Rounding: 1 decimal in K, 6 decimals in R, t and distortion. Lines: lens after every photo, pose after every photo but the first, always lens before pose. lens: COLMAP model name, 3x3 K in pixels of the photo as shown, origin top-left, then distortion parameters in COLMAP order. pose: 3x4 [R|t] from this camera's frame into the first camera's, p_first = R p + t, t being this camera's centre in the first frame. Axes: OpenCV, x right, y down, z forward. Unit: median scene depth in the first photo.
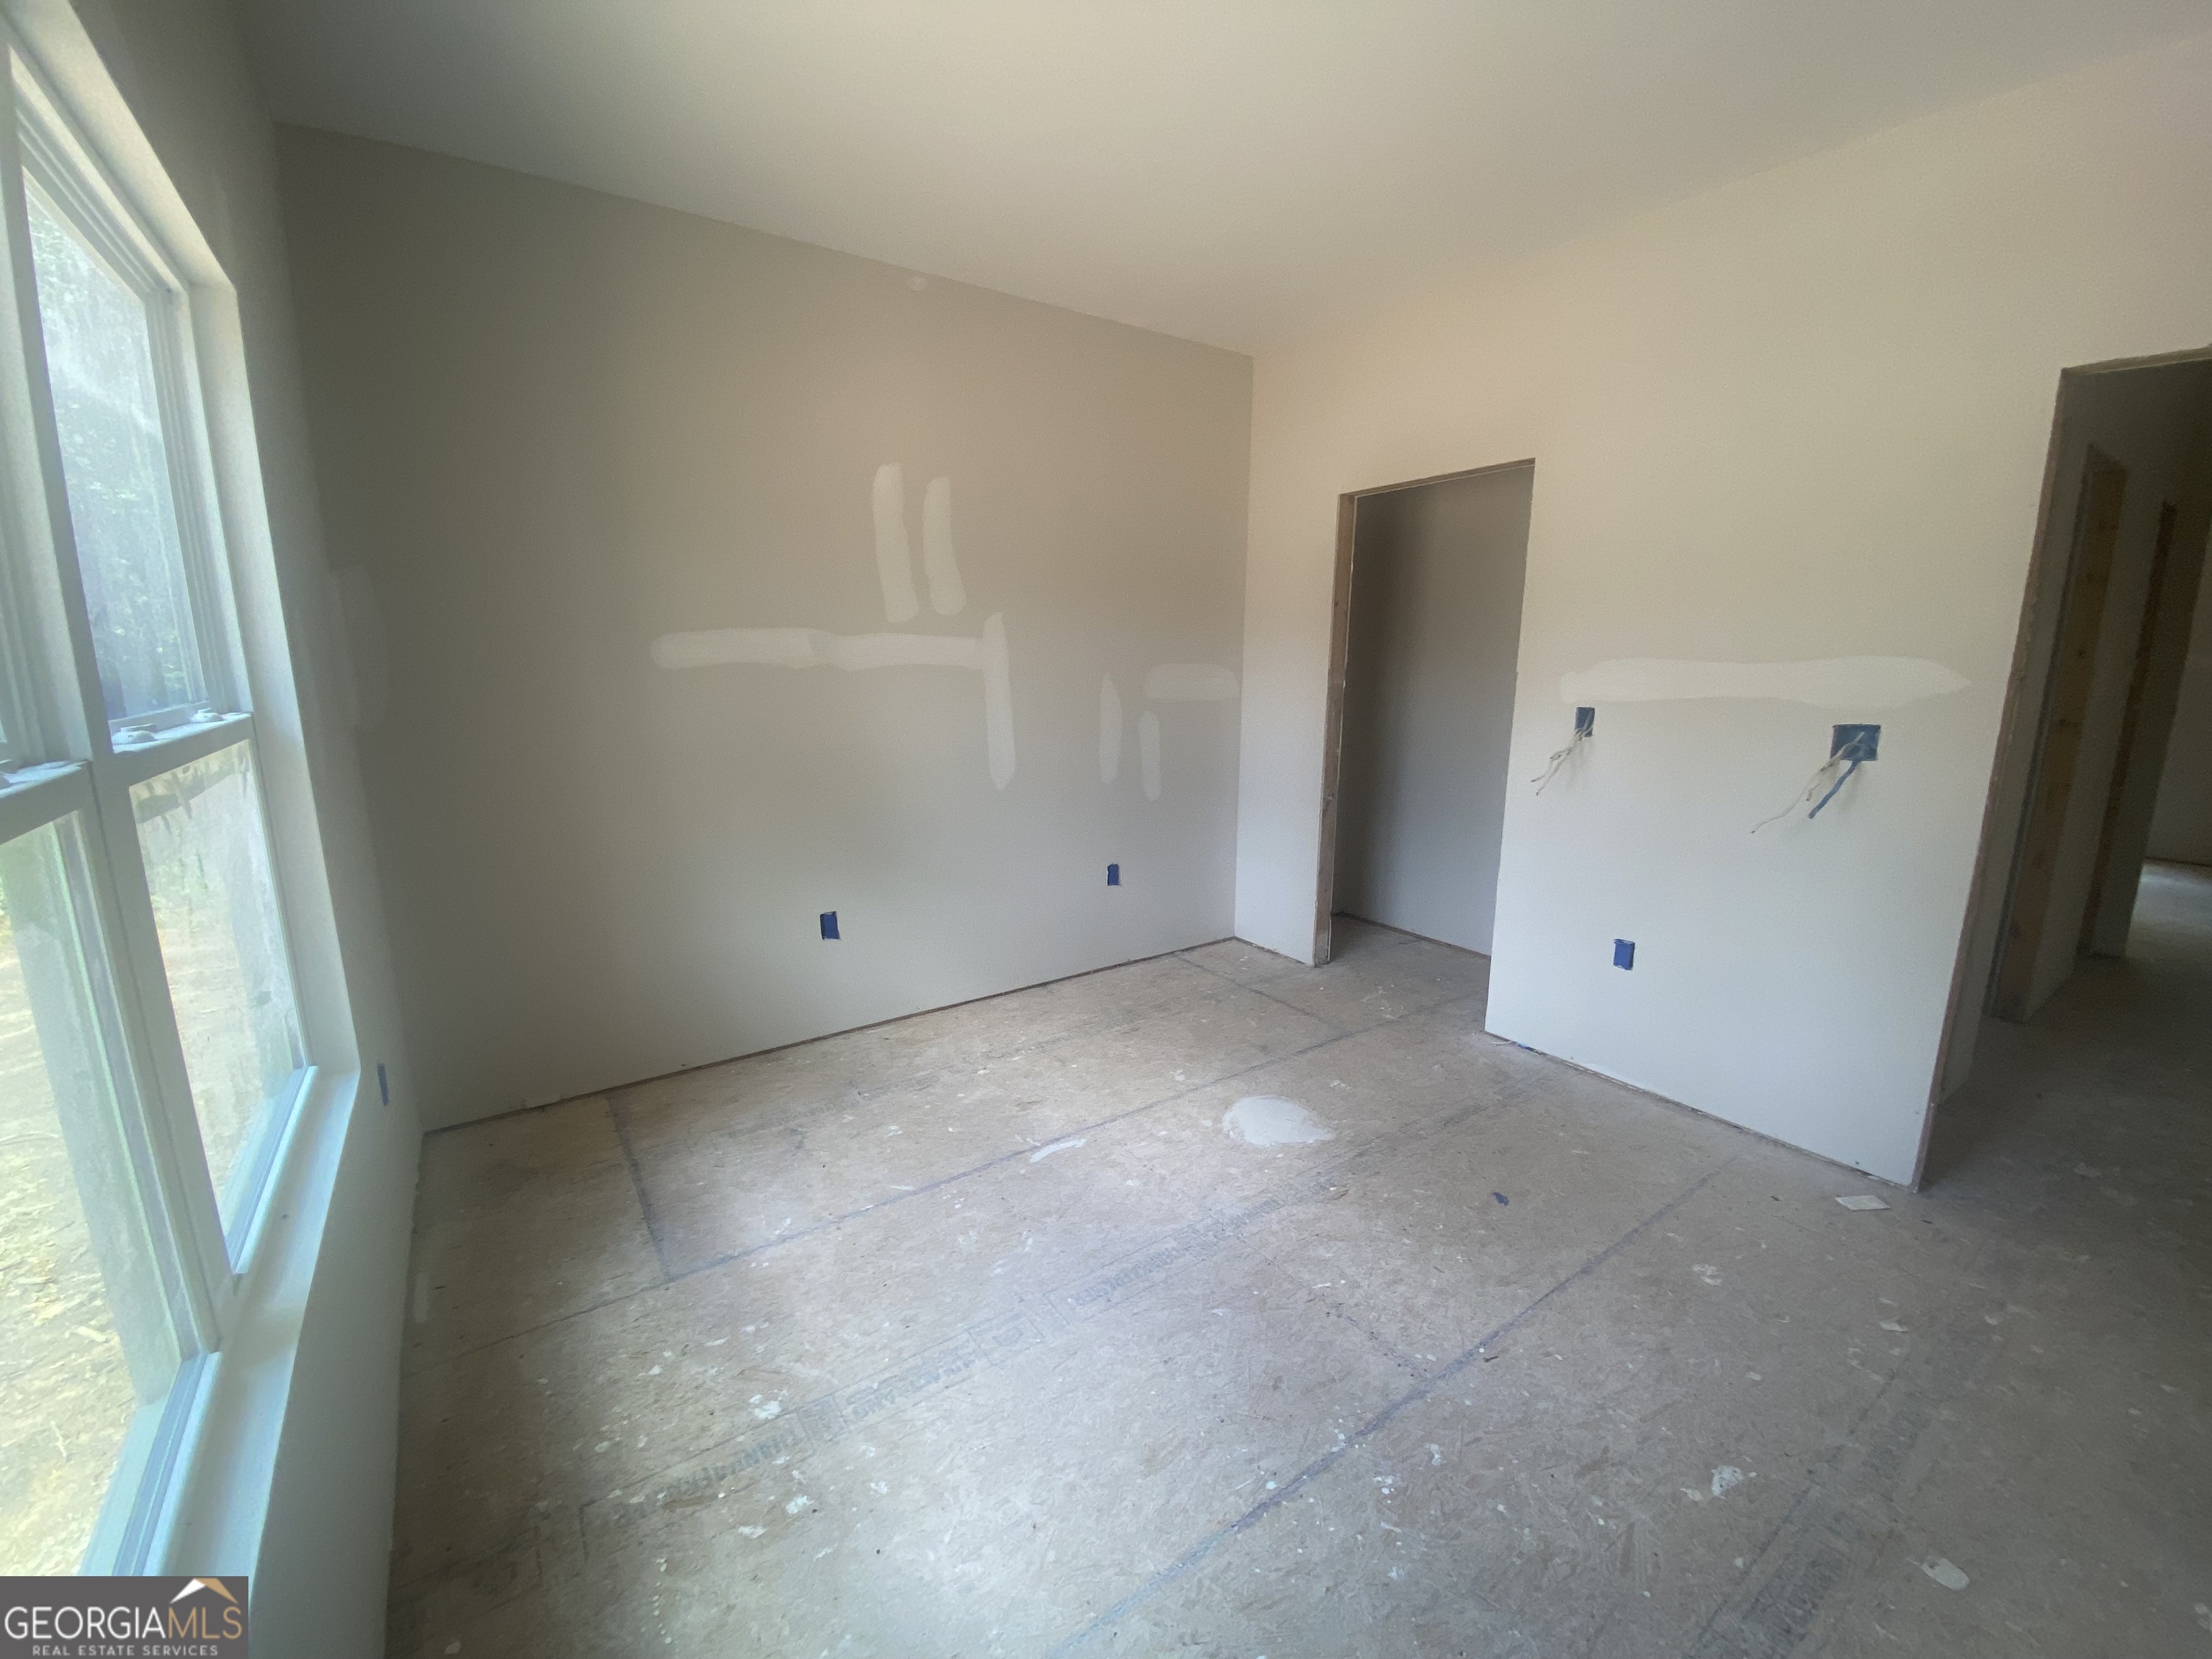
lens RADIAL K [[894.5, 0, 1106.0], [0, 894.5, 829.5], [0, 0, 1]] dist [0.023844, -0.021797]
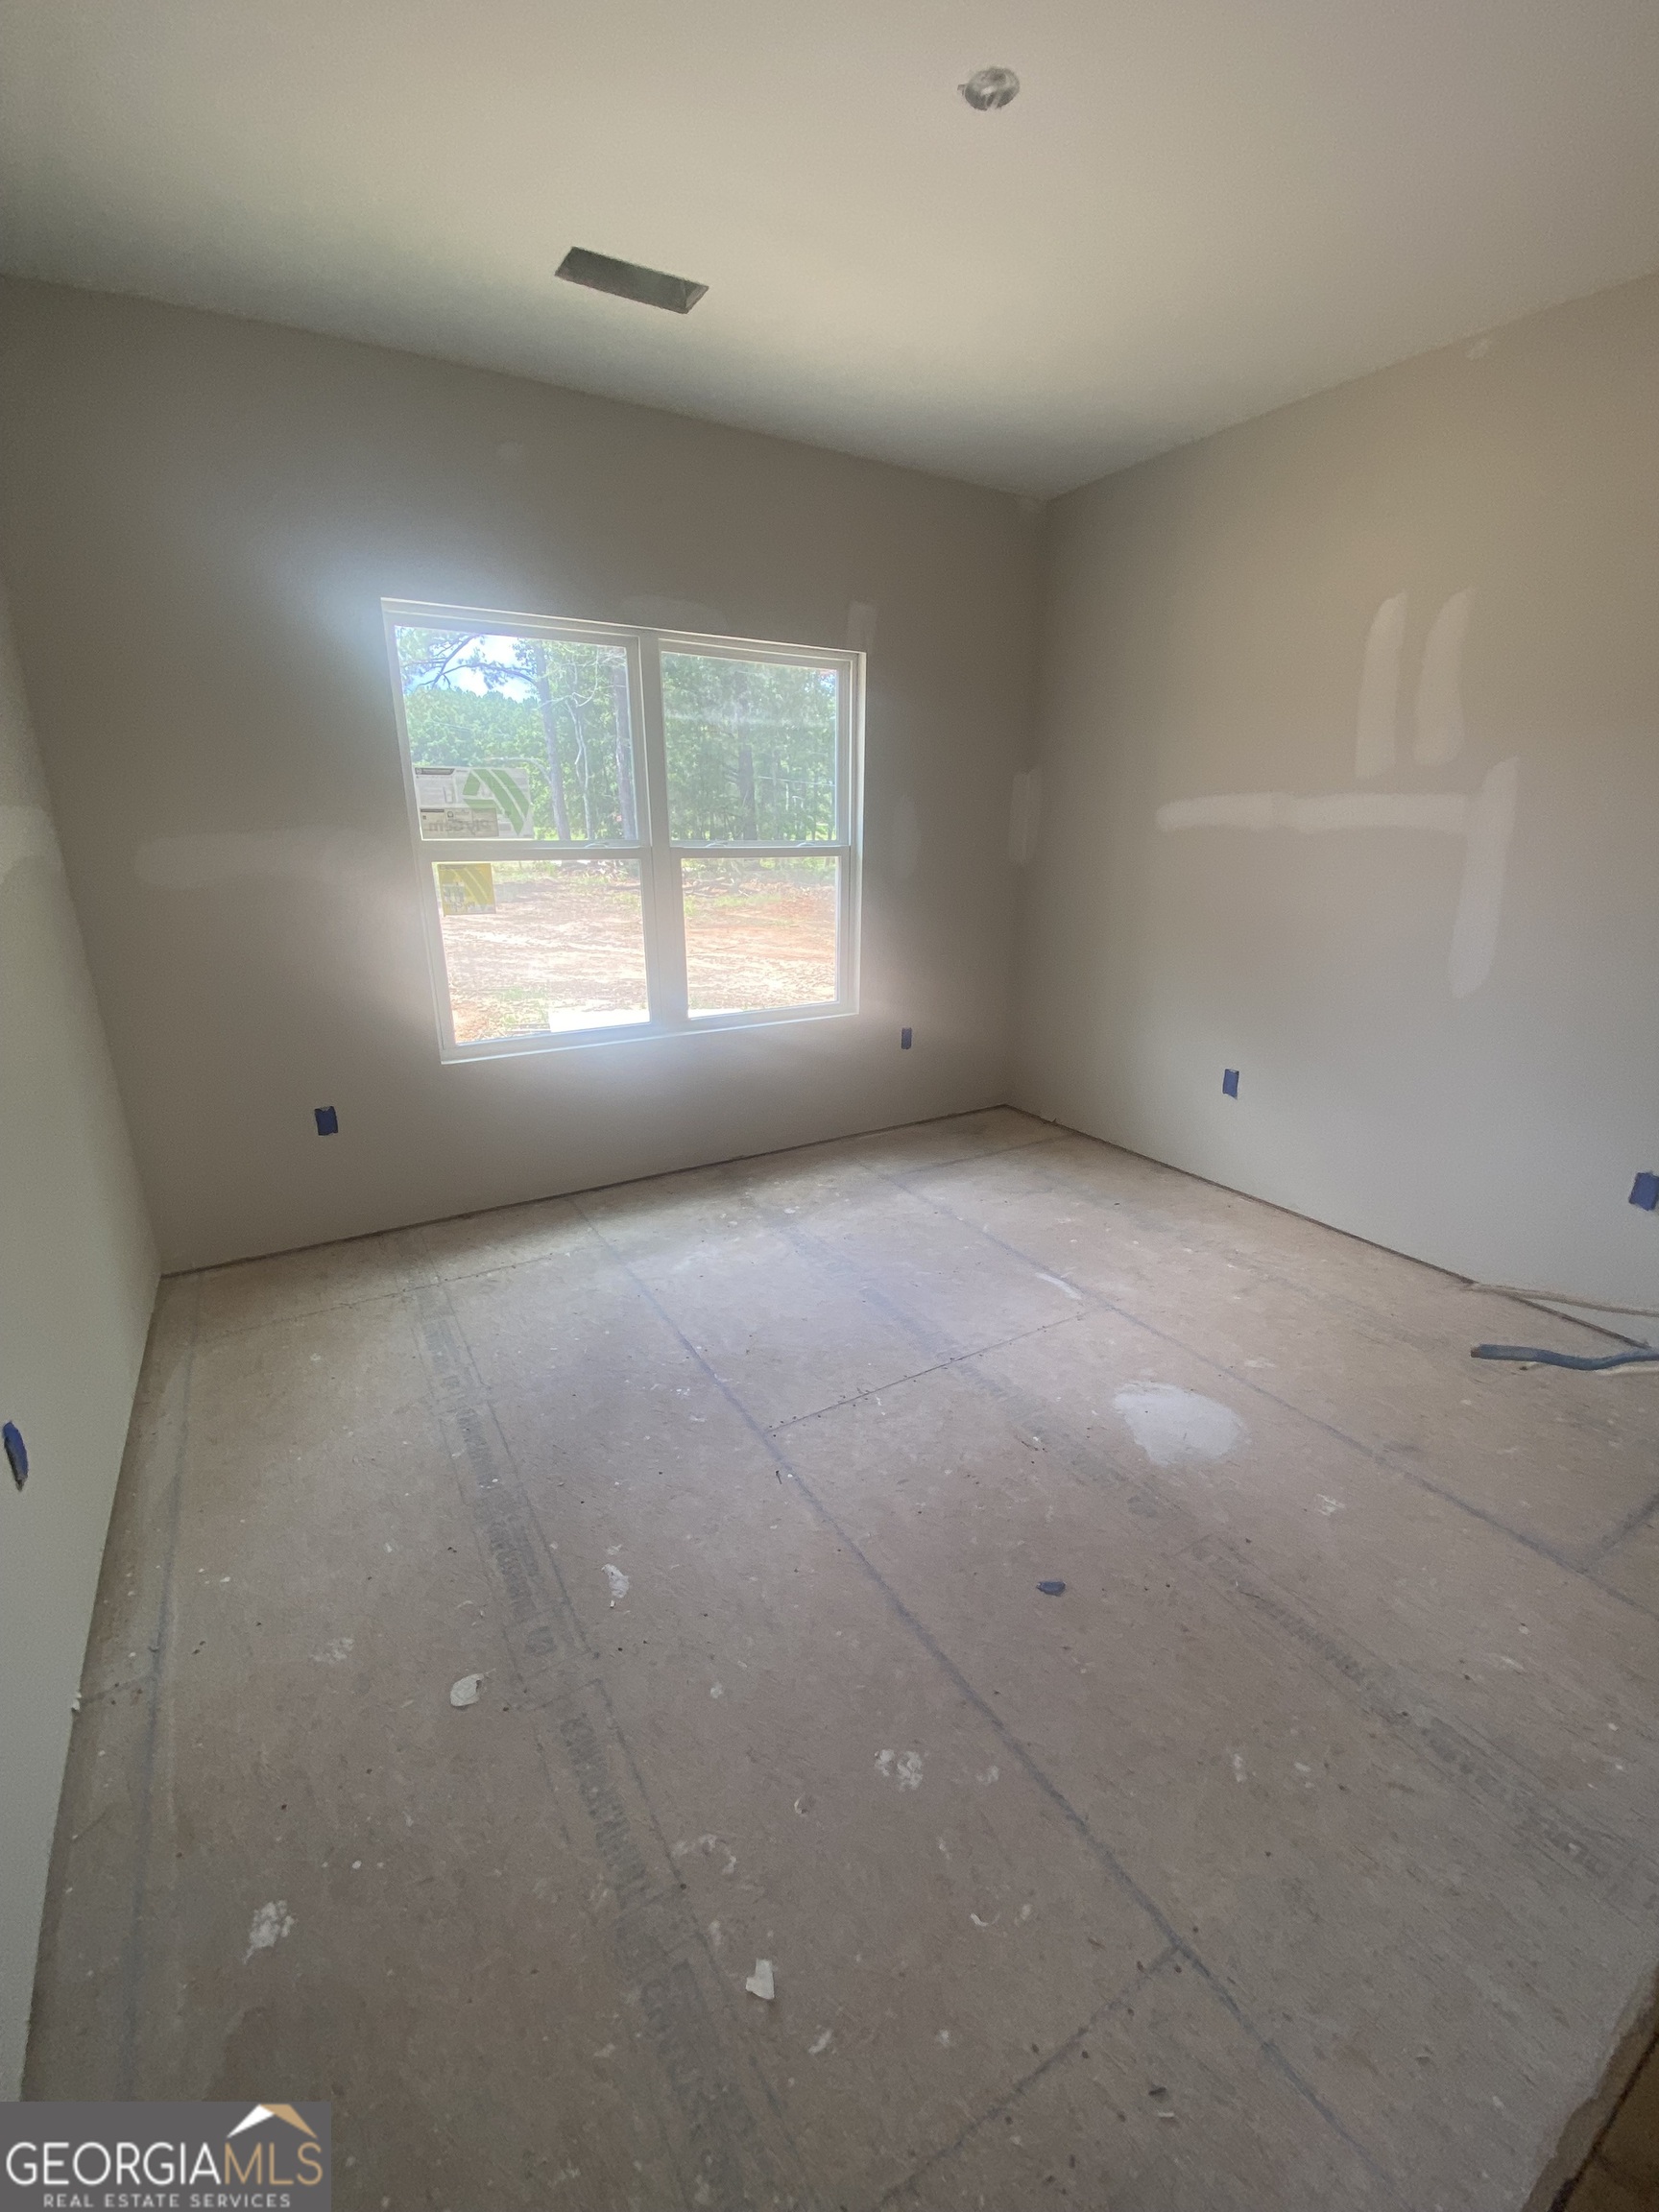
lens RADIAL K [[894.5, 0, 823.6], [0, 894.5, 1104.9], [0, 0, 1]] dist [0.023844, -0.021797]
pose [[-0.064012, 0.299804, -0.951851, 0.826648], [-0.202992, 0.929955, 0.306559, -0.107413], [0.977086, 0.212841, 0.001330, 0.598602]]
